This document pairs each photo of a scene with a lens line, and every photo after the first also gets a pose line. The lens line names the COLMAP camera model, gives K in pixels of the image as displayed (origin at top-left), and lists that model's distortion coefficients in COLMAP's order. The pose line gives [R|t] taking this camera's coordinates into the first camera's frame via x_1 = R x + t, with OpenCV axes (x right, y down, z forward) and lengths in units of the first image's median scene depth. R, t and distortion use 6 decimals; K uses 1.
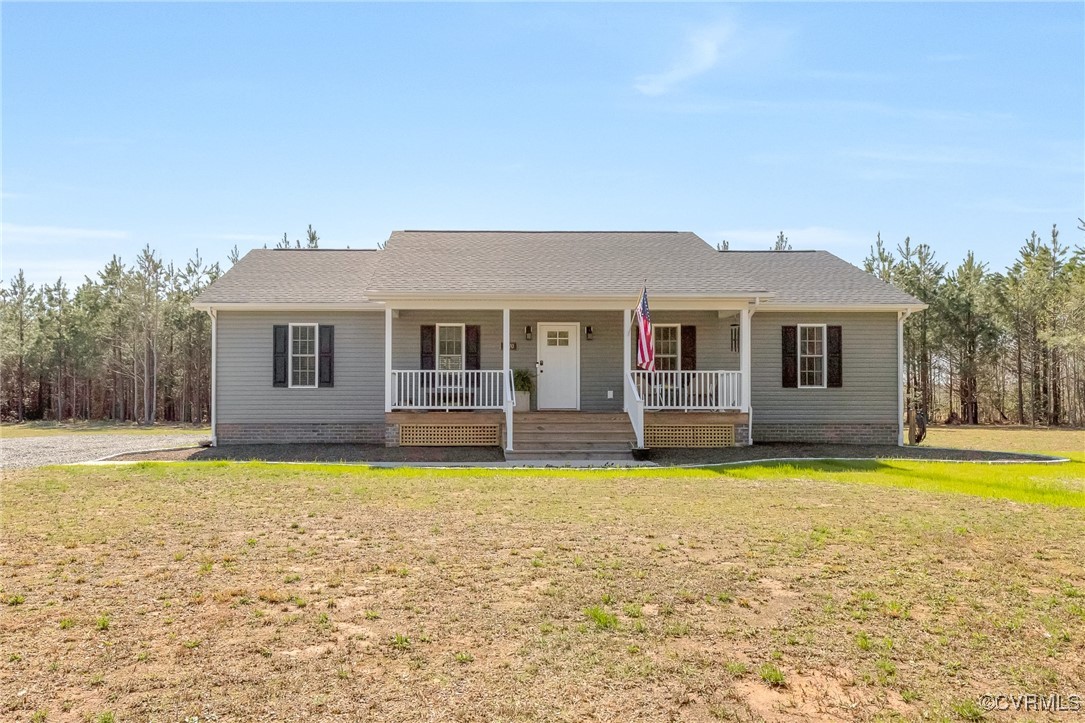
lens RADIAL K [[454.2, 0, 542.5], [0, 454.2, 361.5], [0, 0, 1]] dist [0.014905, -0.000007]
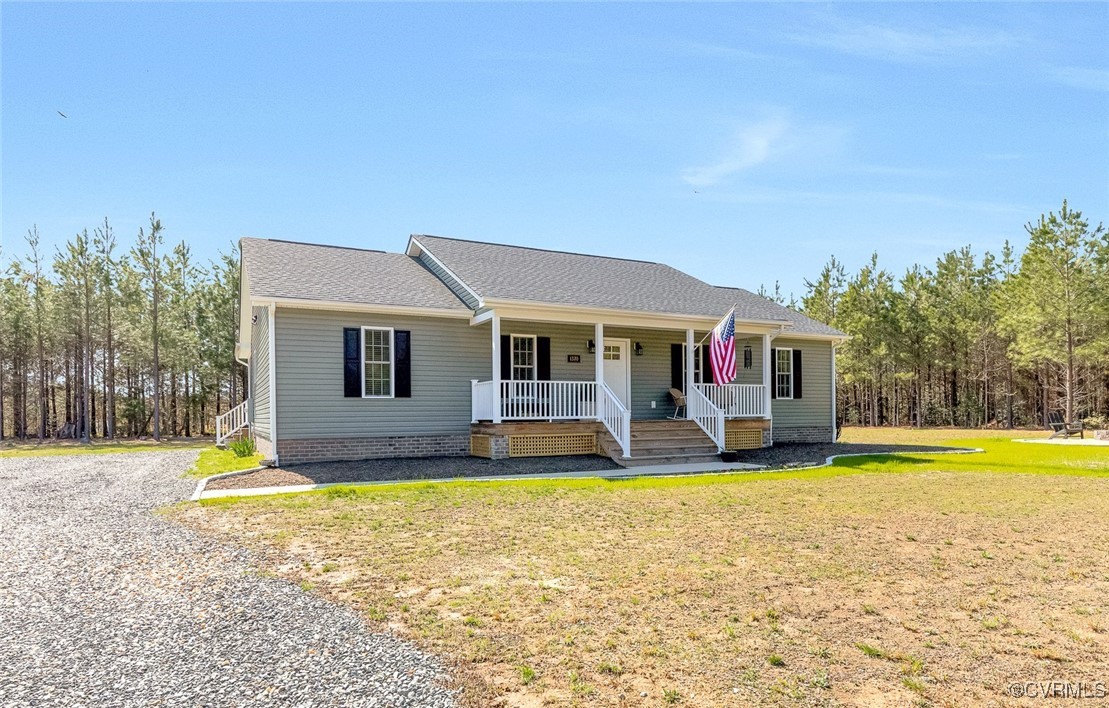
lens RADIAL K [[470.0, 0, 554.5], [0, 470.0, 354.0], [0, 0, 1]] dist [-0.000682, -0.000012]
pose [[0.942346, 0.034364, 0.332870, -0.499363], [-0.022676, 0.998984, -0.038935, -0.001092], [-0.333870, 0.029142, 0.942169, -0.003519]]
